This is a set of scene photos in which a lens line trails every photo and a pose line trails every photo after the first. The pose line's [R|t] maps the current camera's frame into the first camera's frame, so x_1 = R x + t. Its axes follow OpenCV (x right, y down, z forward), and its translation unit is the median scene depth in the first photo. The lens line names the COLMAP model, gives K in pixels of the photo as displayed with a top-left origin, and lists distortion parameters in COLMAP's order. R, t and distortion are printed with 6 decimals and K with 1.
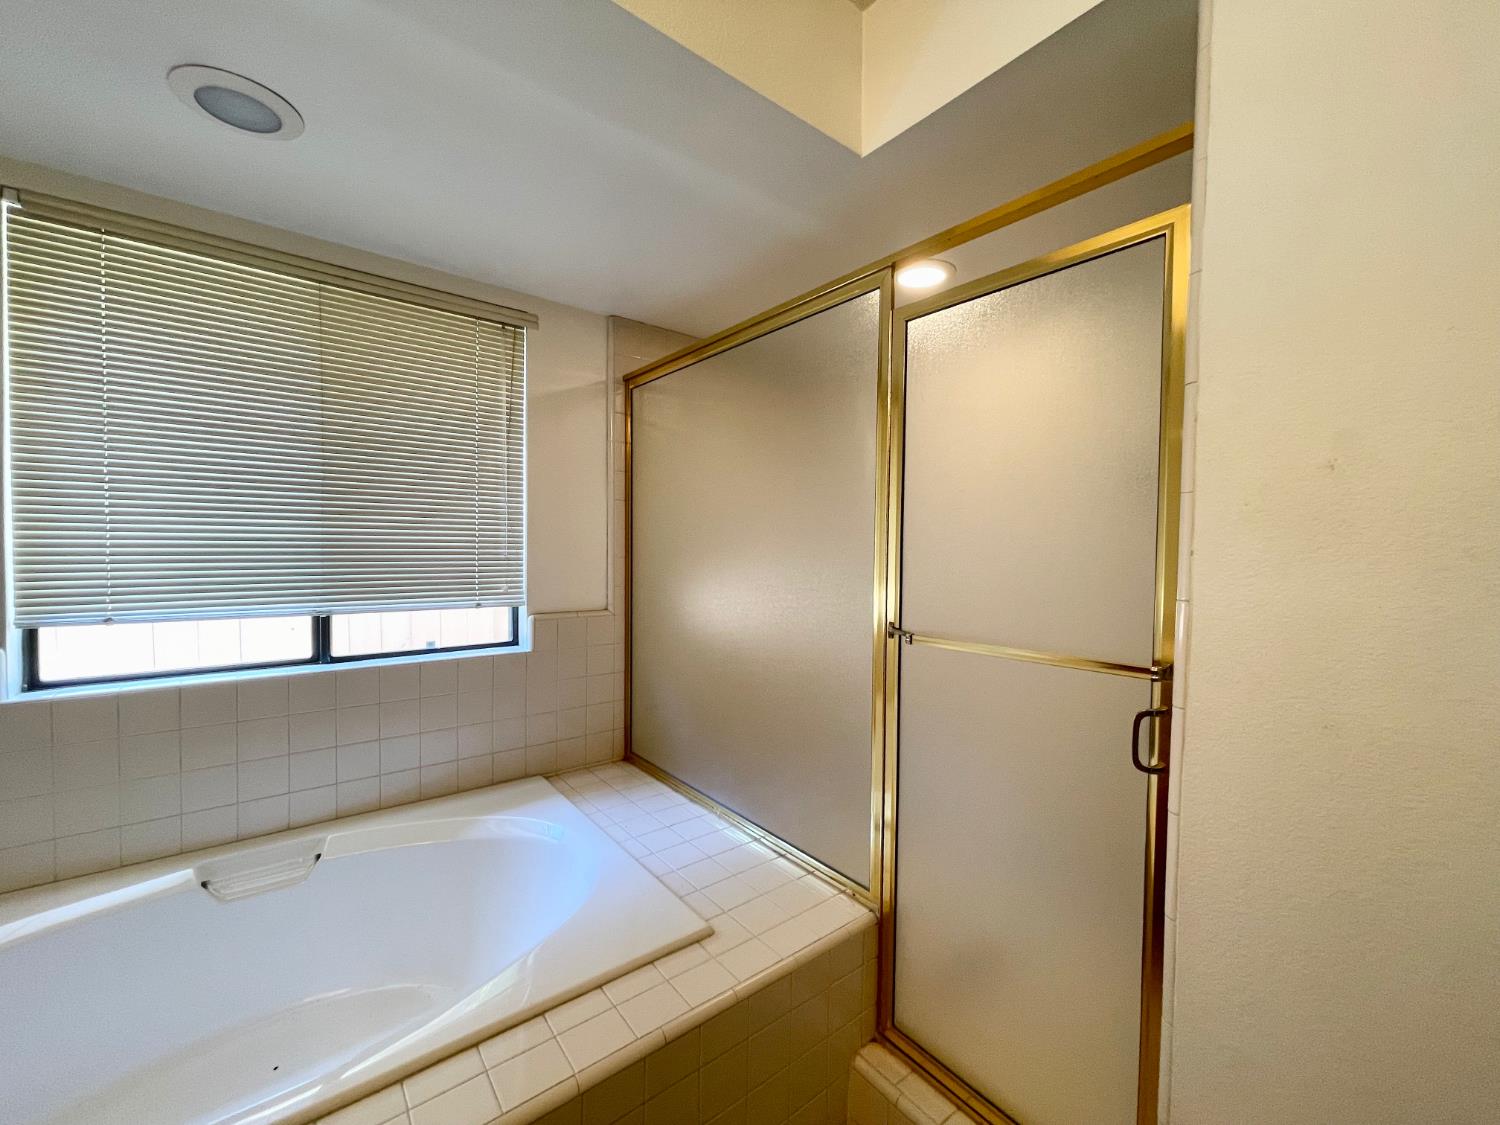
lens RADIAL K [[604.7, 0, 745.1], [0, 604.7, 561.9], [0, 0, 1]] dist [-0.000170, -0.000730]
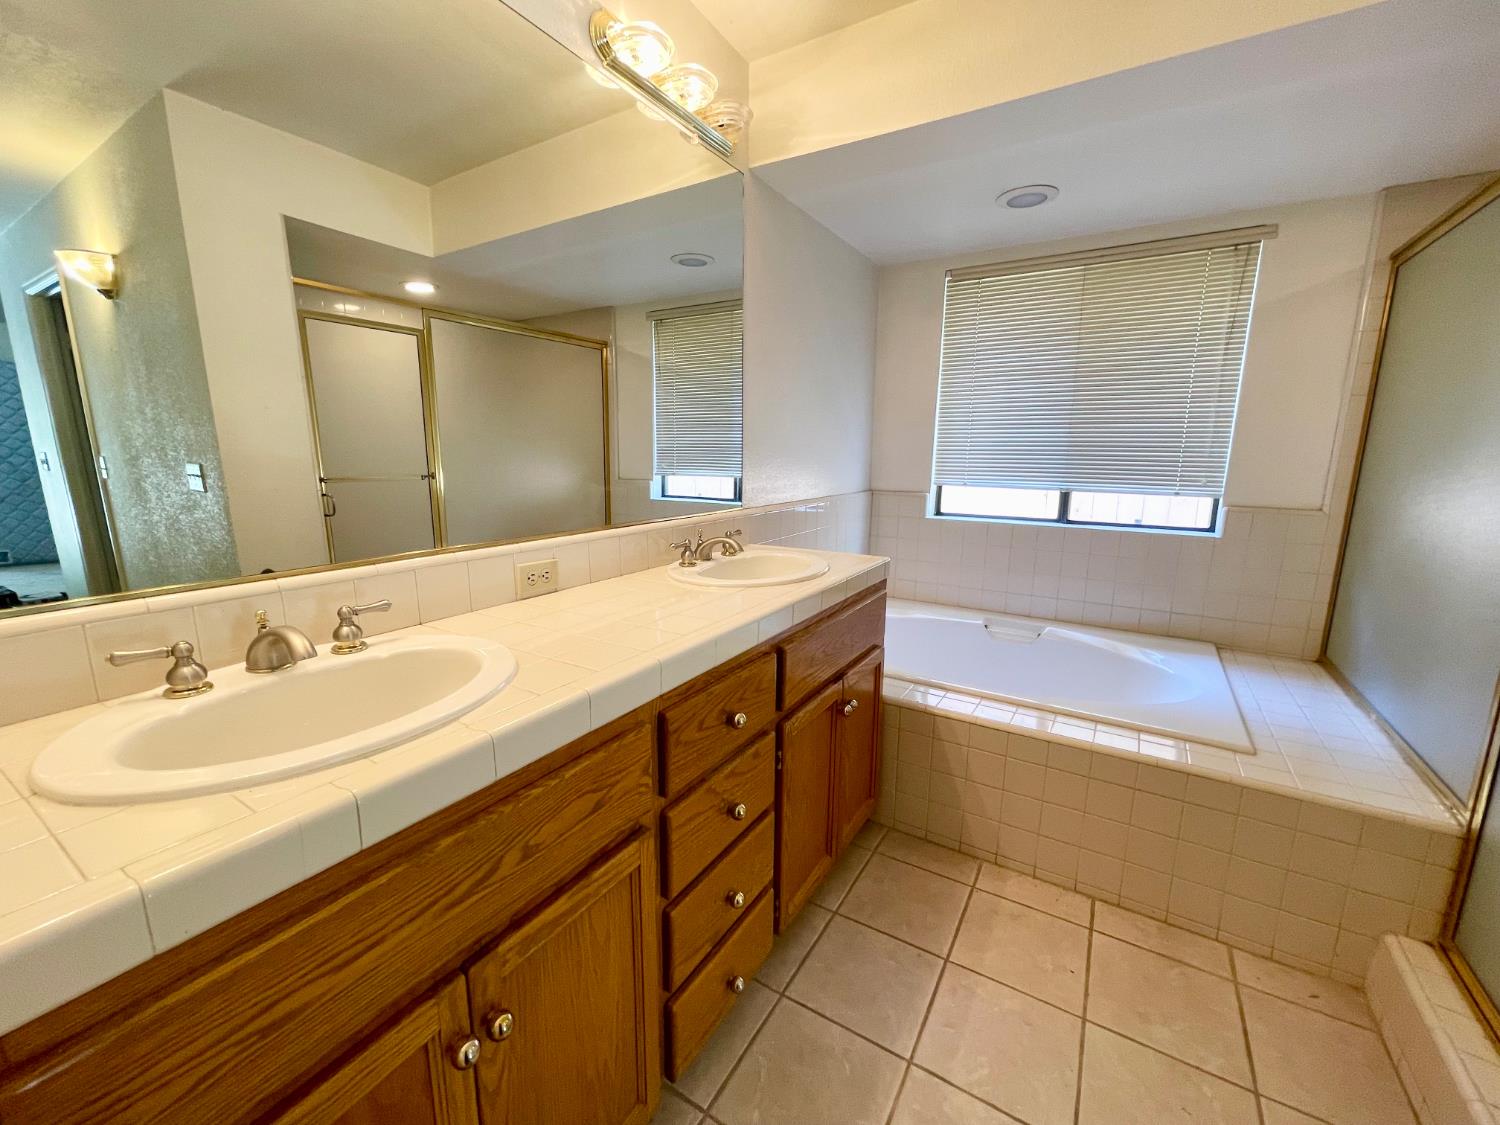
lens RADIAL K [[604.7, 0, 749.4], [0, 604.7, 561.4], [0, 0, 1]] dist [-0.000170, -0.000730]
pose [[0.335878, 0.168968, -0.926626, 0.439197], [-0.031453, 0.985242, 0.168255, 0.027259], [0.941380, -0.027368, 0.336235, -0.251249]]
